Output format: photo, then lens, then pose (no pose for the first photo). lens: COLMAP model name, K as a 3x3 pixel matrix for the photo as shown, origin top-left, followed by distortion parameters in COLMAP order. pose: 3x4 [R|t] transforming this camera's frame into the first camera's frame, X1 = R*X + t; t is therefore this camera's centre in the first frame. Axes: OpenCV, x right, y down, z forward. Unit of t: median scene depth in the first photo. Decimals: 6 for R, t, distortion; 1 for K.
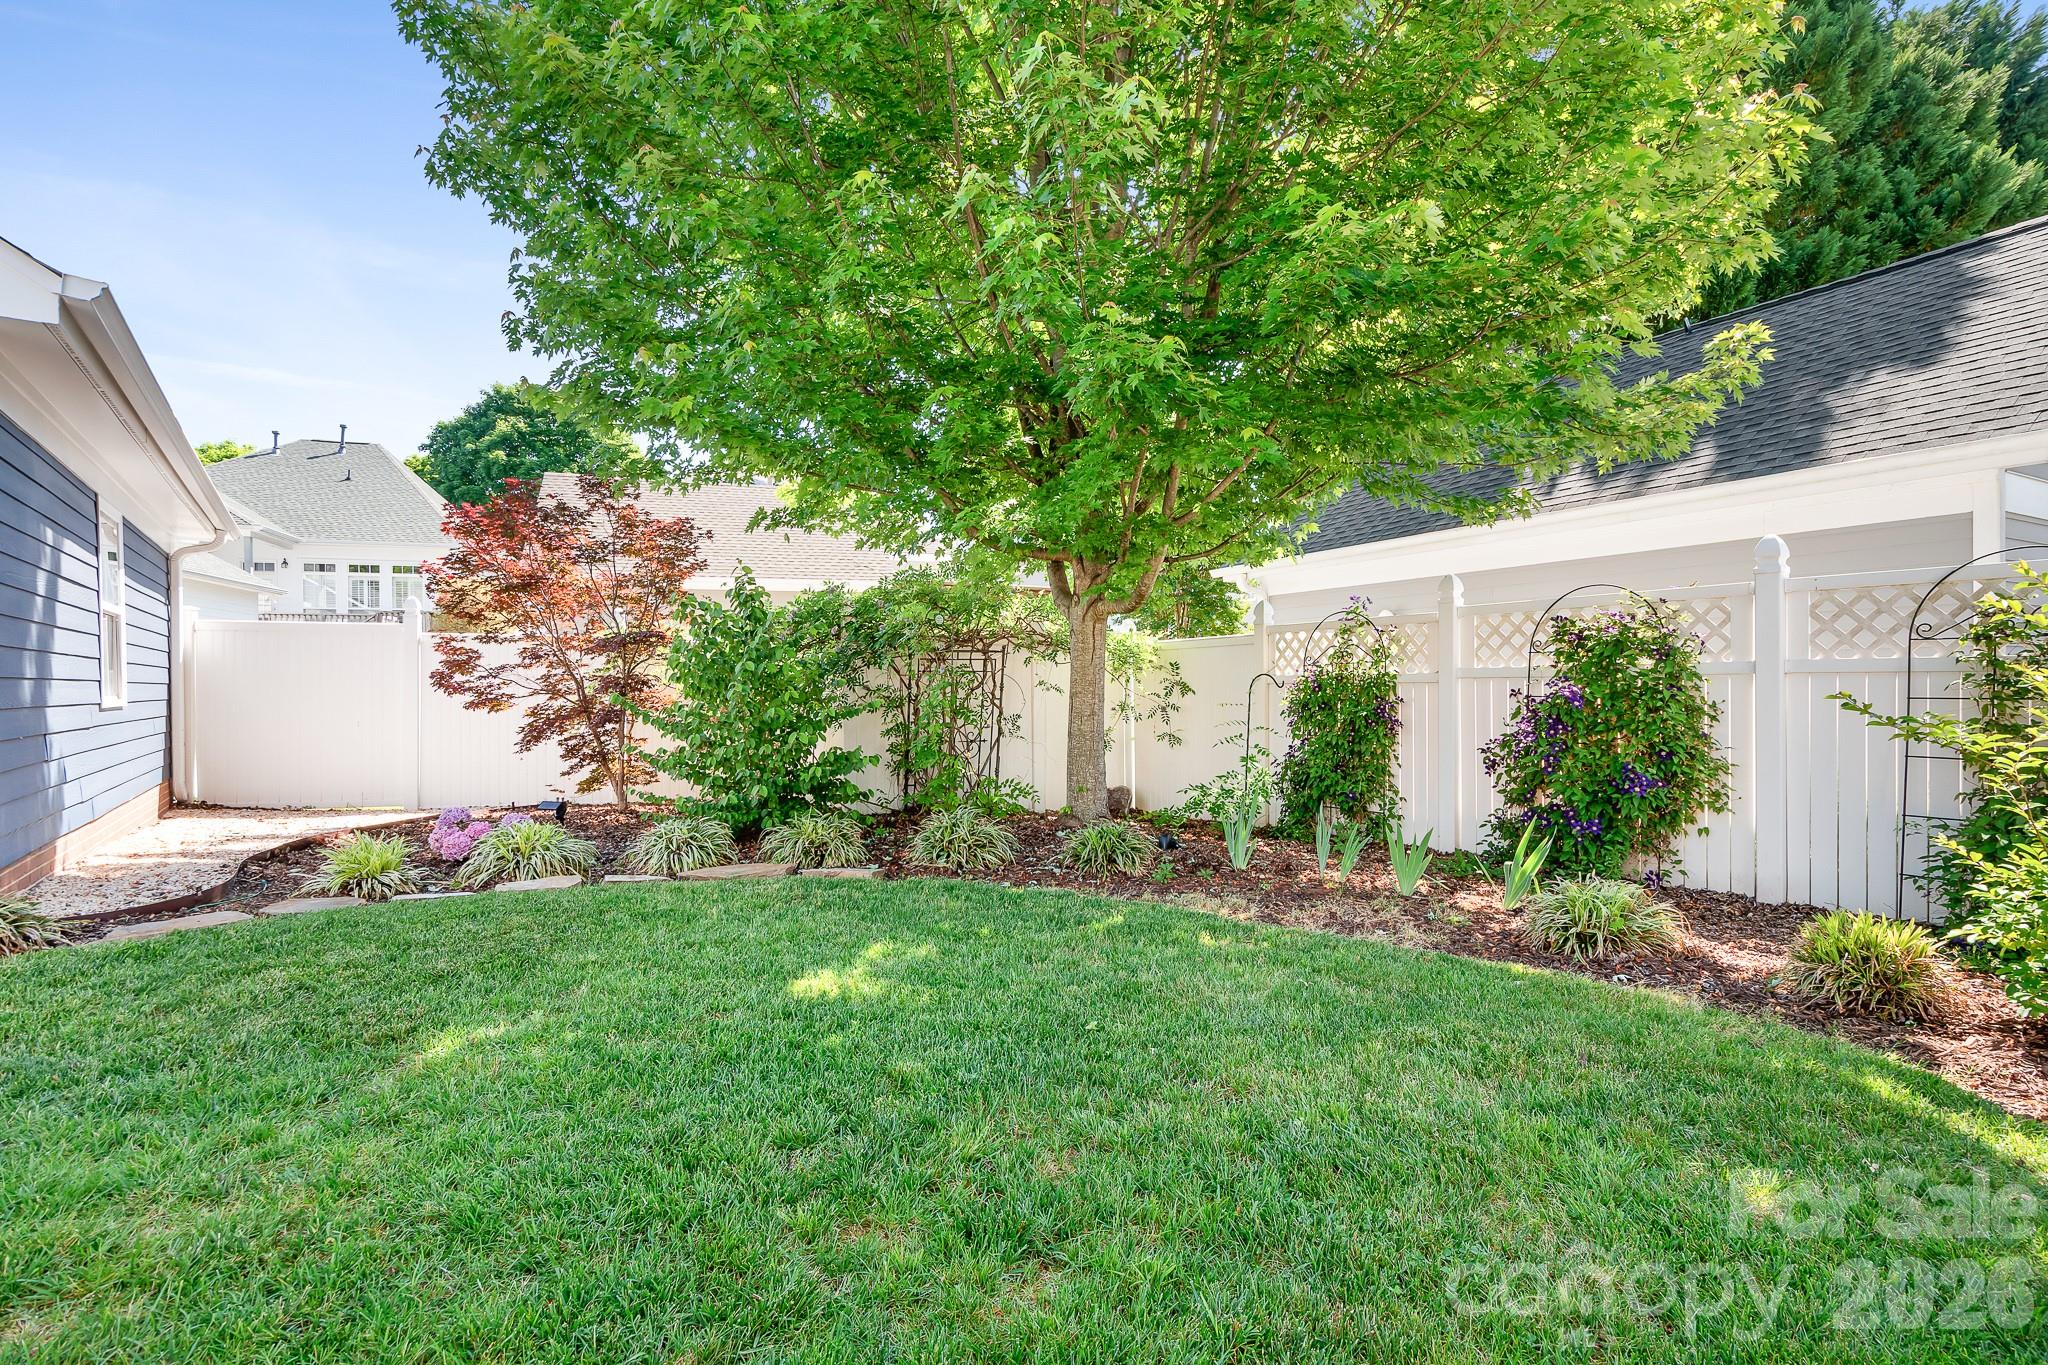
lens RADIAL K [[944.0, 0, 1035.0], [0, 944.0, 681.5], [0, 0, 1]] dist [0.003162, 0.000126]
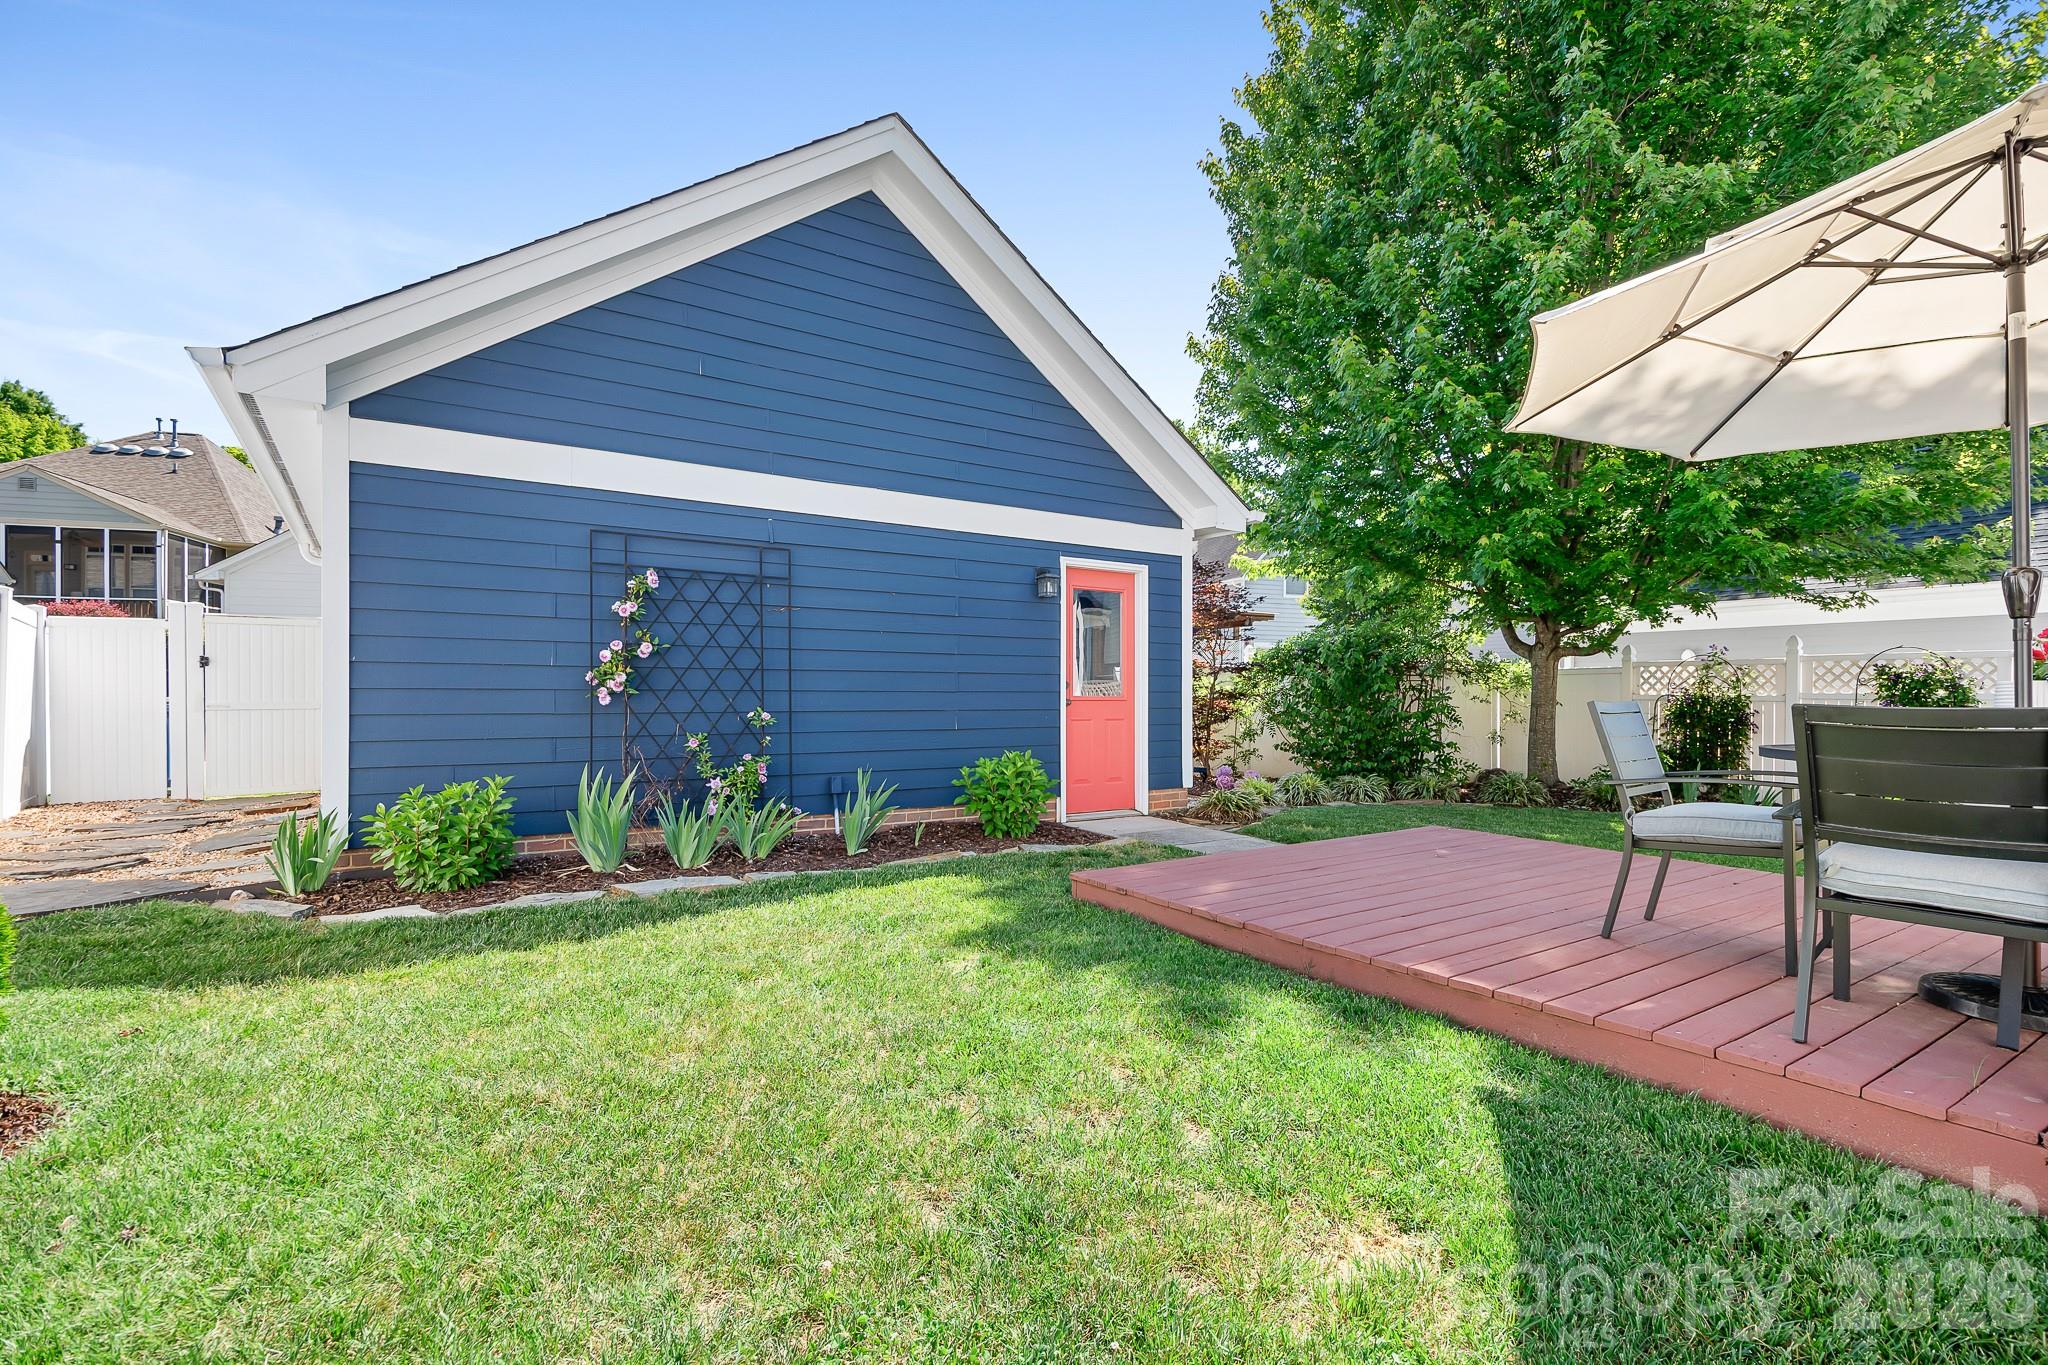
lens RADIAL K [[944.0, 0, 1020.6], [0, 944.0, 690.0], [0, 0, 1]] dist [0.003162, 0.000126]
pose [[0.999921, 0.009361, -0.008389, -0.816865], [-0.009308, 0.999936, 0.006397, -0.015169], [0.008448, -0.006318, 0.999944, -0.609580]]
